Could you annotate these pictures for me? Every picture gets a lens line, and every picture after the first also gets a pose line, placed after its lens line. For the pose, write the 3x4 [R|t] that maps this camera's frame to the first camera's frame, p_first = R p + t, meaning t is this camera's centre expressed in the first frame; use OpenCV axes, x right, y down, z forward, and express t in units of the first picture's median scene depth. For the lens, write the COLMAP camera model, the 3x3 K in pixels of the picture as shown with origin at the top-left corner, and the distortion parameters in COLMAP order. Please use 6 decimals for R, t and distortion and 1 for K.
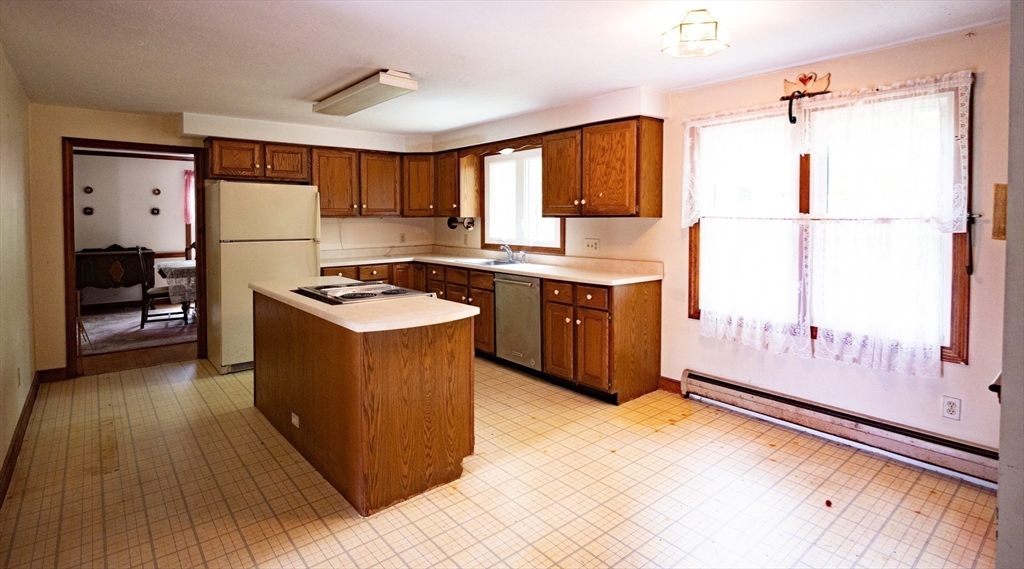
lens RADIAL K [[504.4, 0, 504.2], [0, 504.4, 226.5], [0, 0, 1]] dist [-0.003584, -0.001079]
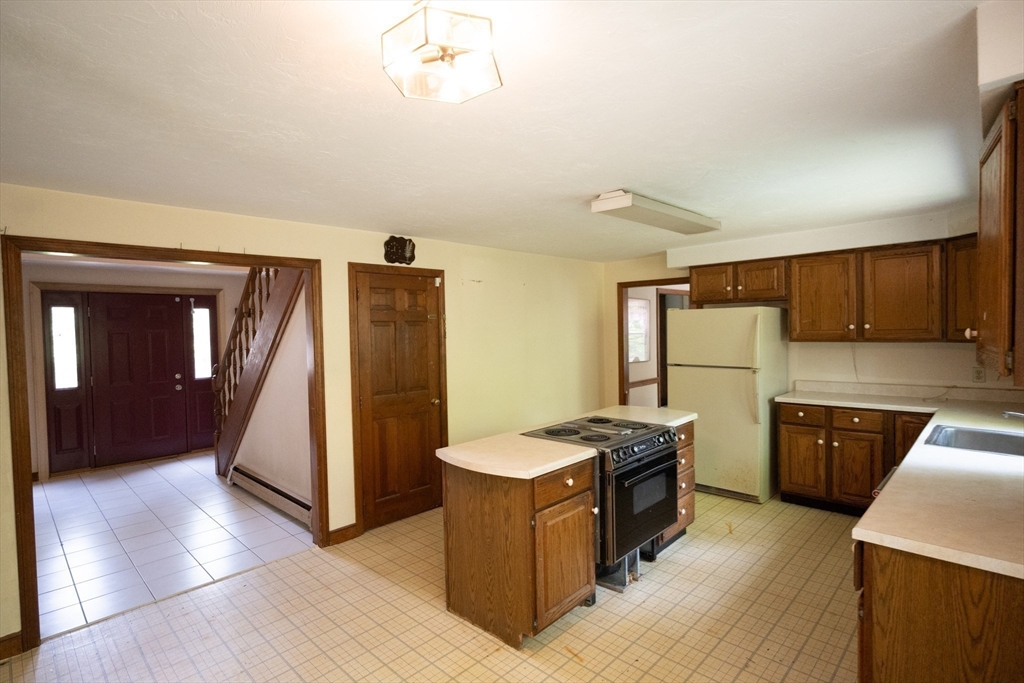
lens RADIAL K [[501.8, 0, 513.0], [0, 501.8, 341.0], [0, 0, 1]] dist [-0.005821, -0.000500]
pose [[0.108531, 0.024655, -0.993787, 0.793018], [0.004440, 0.999670, 0.025286, -0.082943], [0.994083, -0.007157, 0.108385, 0.891706]]
